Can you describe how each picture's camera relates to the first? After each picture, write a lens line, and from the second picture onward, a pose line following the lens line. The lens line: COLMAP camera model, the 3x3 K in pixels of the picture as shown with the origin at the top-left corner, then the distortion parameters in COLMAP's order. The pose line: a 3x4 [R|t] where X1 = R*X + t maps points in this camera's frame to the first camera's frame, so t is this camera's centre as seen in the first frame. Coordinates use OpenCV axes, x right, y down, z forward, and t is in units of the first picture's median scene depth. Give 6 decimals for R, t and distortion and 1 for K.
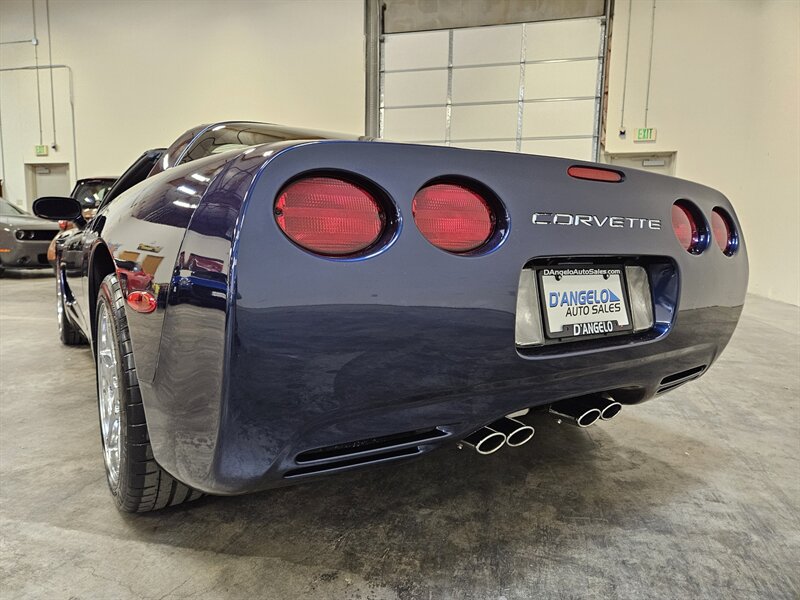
lens RADIAL K [[537.3, 0, 389.3], [0, 537.3, 305.9], [0, 0, 1]] dist [0.056123, -0.047366]
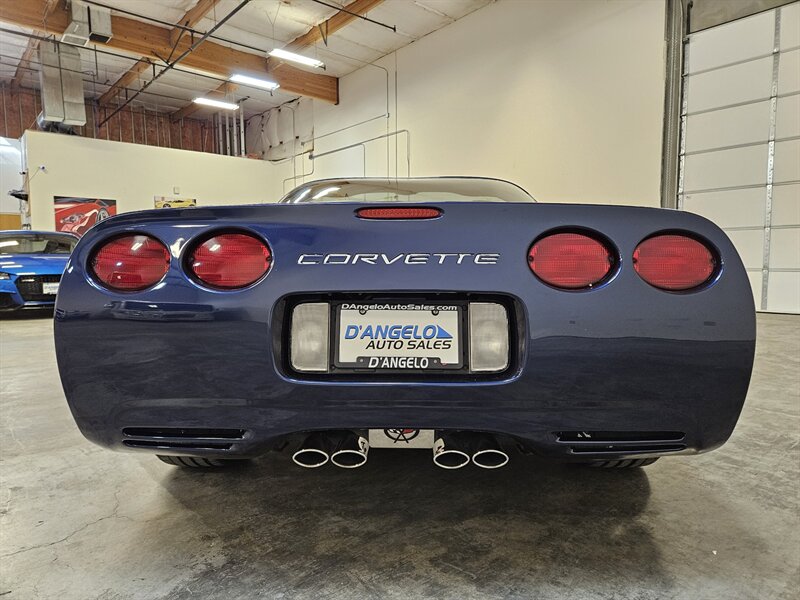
lens RADIAL K [[537.3, 0, 398.0], [0, 537.3, 301.3], [0, 0, 1]] dist [0.056123, -0.047366]
pose [[0.811503, 0.021100, -0.583967, 0.901001], [-0.052967, 0.997890, -0.037550, -0.033453], [0.581942, 0.061403, 0.810909, 0.163037]]
